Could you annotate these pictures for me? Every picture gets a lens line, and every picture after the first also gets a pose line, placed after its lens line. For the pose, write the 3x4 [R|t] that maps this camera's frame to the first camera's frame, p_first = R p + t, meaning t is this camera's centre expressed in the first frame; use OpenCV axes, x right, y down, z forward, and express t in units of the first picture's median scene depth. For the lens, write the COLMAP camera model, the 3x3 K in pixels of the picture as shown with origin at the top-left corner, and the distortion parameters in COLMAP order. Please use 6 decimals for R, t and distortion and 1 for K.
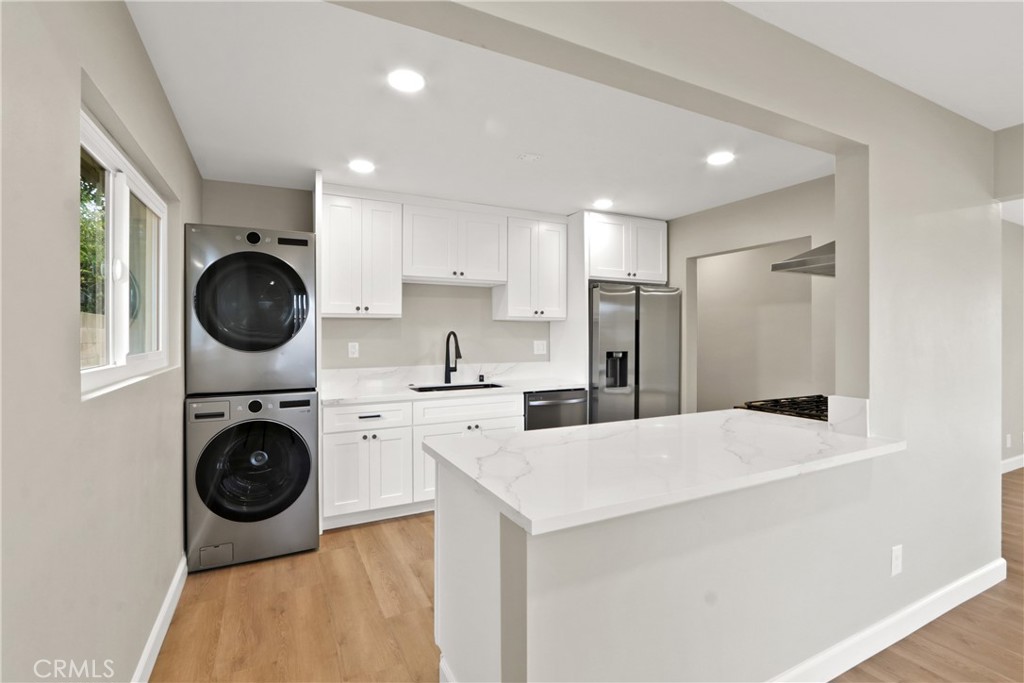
lens RADIAL K [[465.9, 0, 514.8], [0, 465.9, 314.3], [0, 0, 1]] dist [-0.002375, 0.000060]
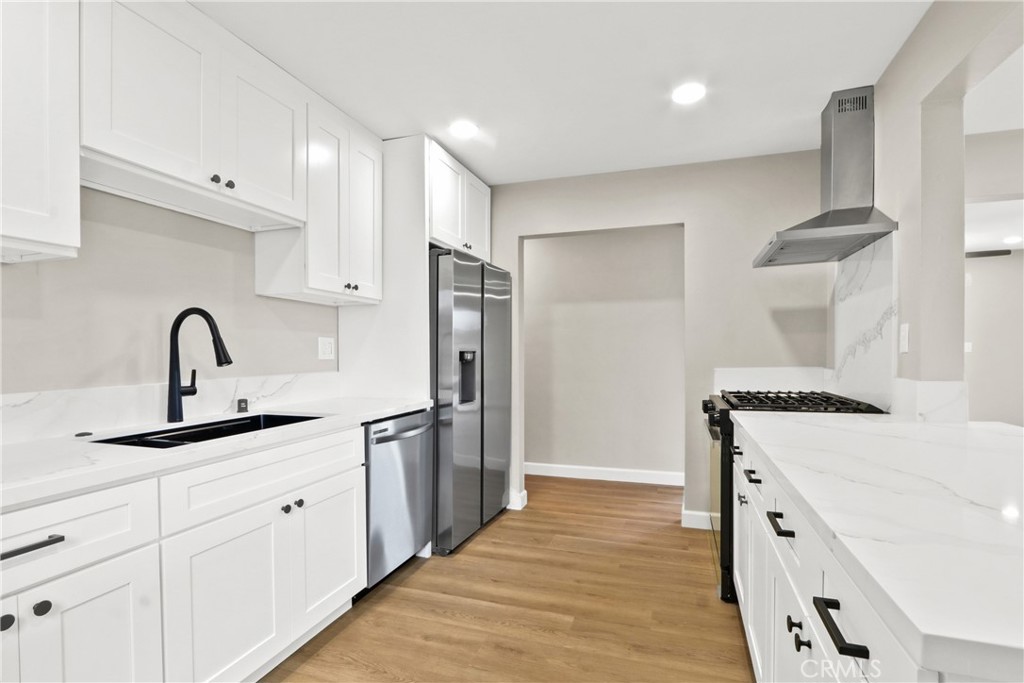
lens RADIAL K [[488.8, 0, 520.4], [0, 488.8, 340.0], [0, 0, 1]] dist [-0.010445, 0.000789]
pose [[0.711558, 0.013905, 0.702490, -0.237056], [-0.029355, 0.999520, 0.009949, 0.053593], [-0.702014, -0.027701, 0.711624, 0.425425]]
